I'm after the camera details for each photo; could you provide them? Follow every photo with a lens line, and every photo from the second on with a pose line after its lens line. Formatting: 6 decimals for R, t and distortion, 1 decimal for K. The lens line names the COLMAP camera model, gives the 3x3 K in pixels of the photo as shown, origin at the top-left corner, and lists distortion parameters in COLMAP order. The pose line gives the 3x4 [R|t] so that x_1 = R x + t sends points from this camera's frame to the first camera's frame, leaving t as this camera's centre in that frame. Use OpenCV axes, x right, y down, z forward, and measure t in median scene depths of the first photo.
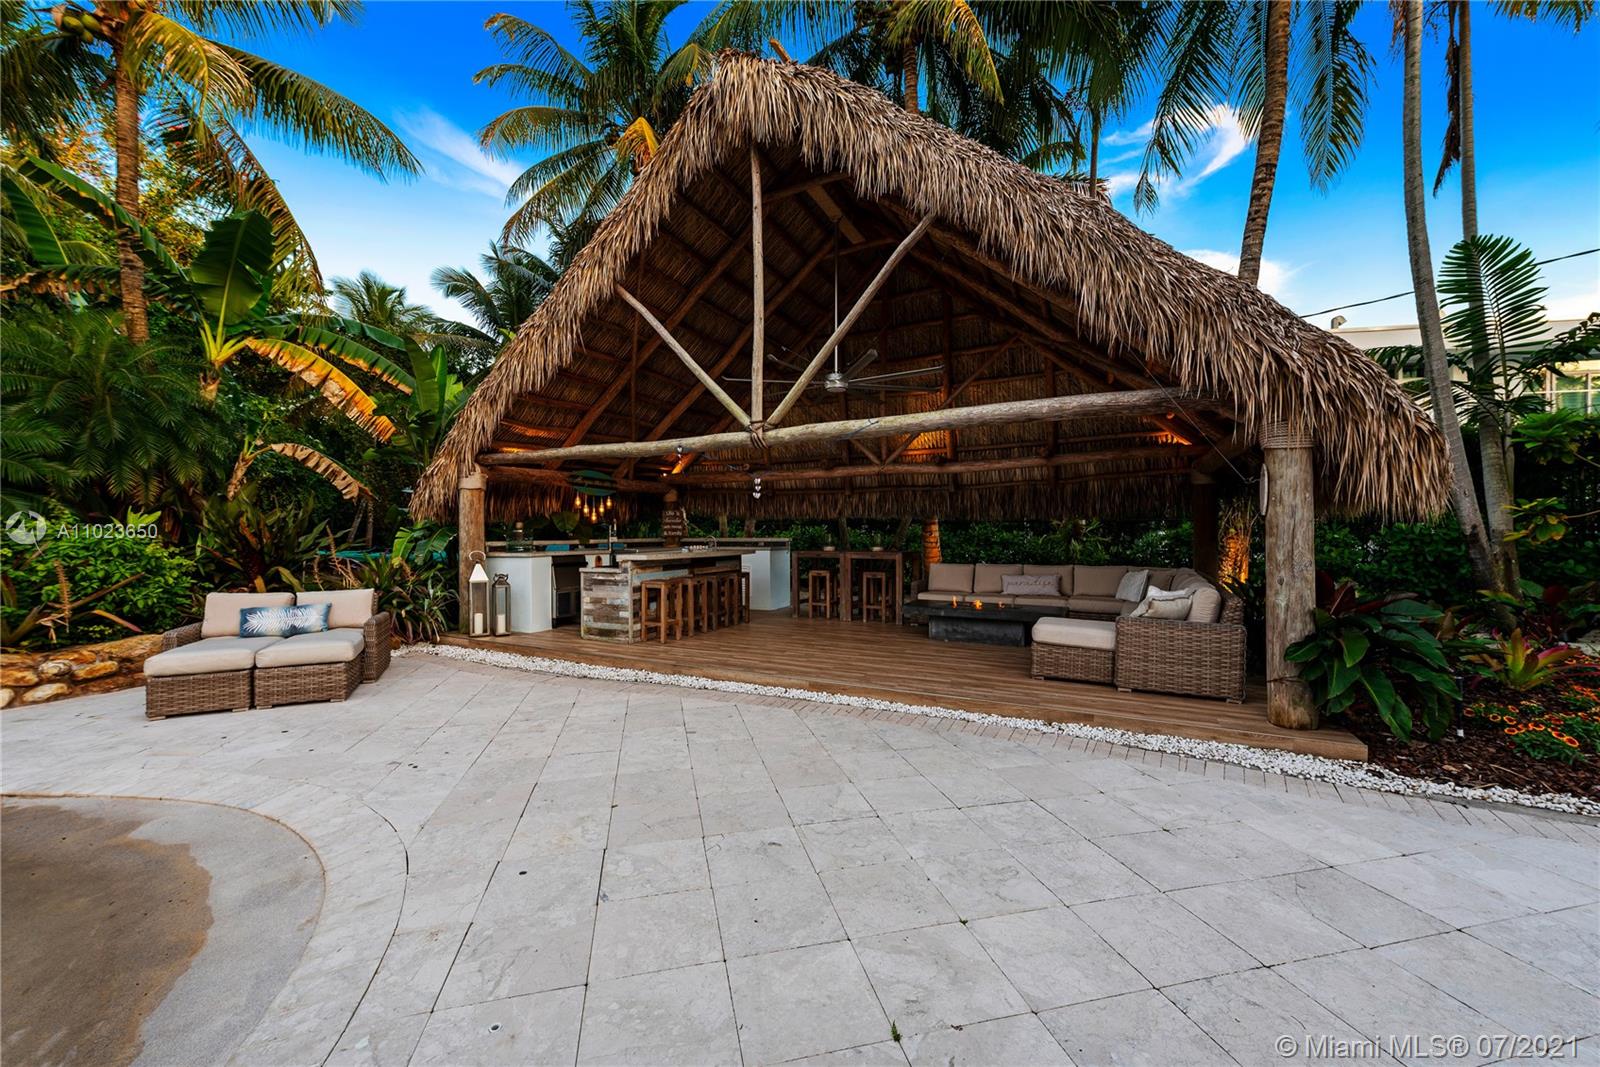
lens RADIAL K [[643.4, 0, 800.0], [0, 643.4, 533.5], [0, 0, 1]] dist [-0.000638, -0.000120]
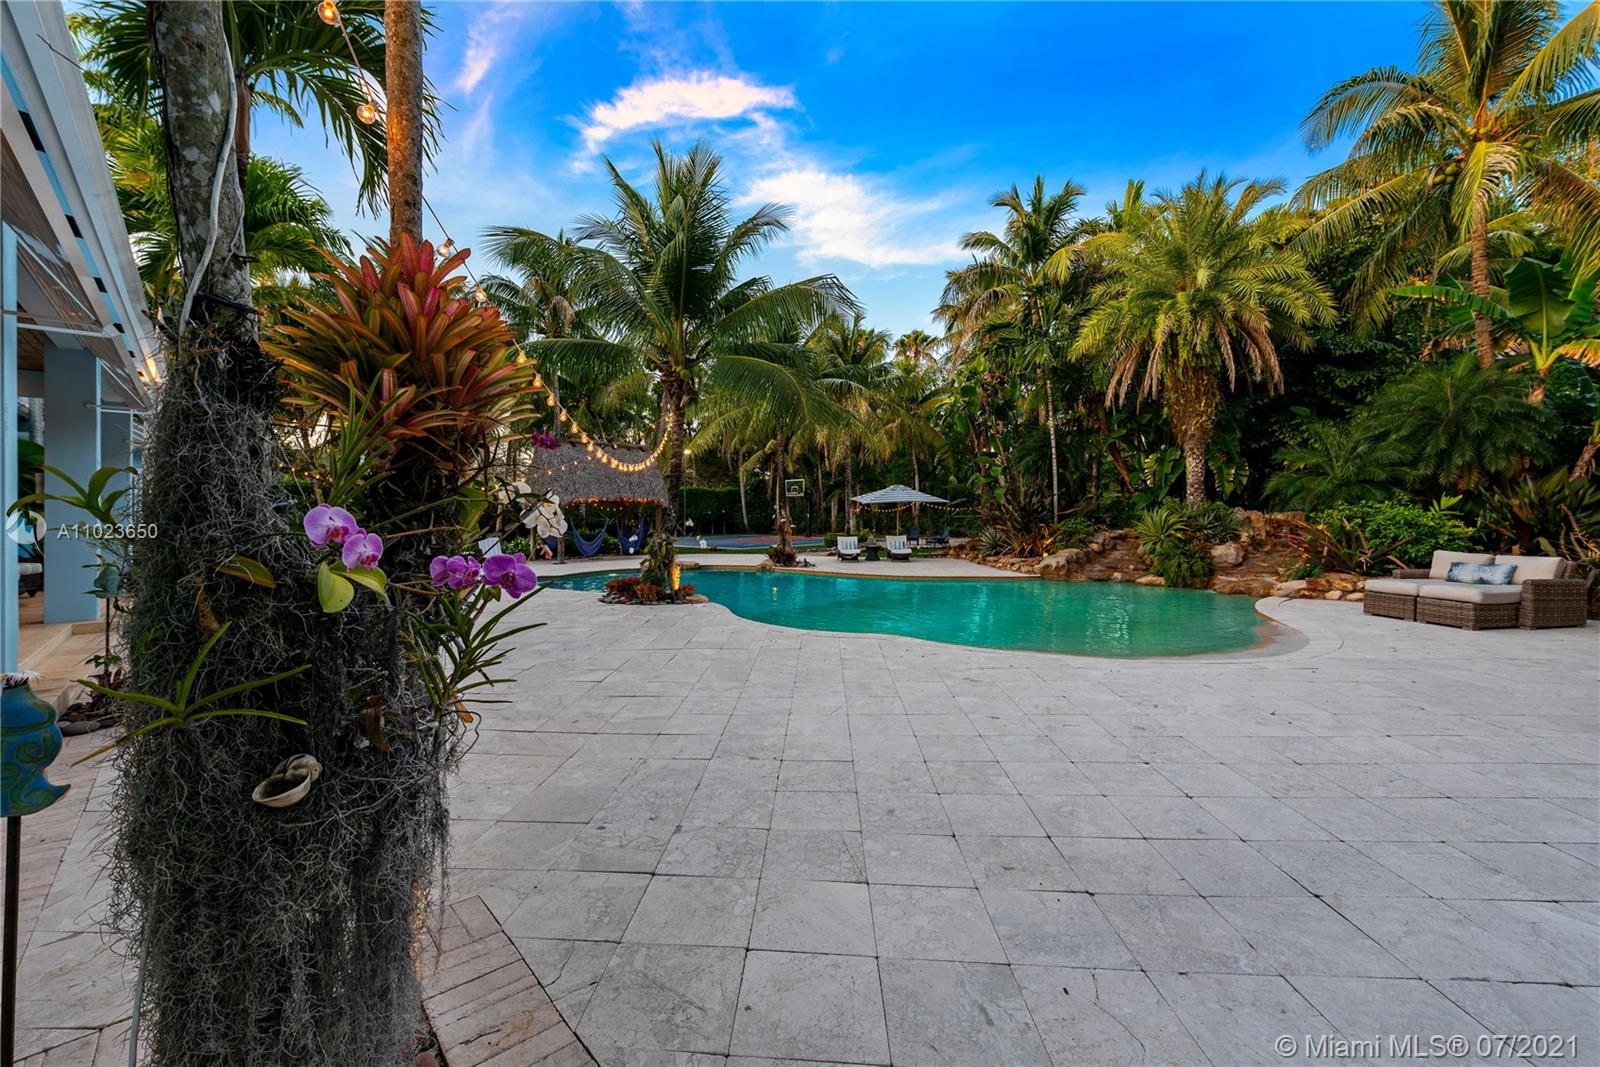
lens RADIAL K [[643.4, 0, 800.0], [0, 643.4, 533.5], [0, 0, 1]] dist [-0.000638, -0.000120]
pose [[-0.295298, 0.034835, -0.954770, 0.968278], [0.005832, 0.999382, 0.034659, -0.008318], [0.955387, 0.004666, -0.295318, 0.008526]]
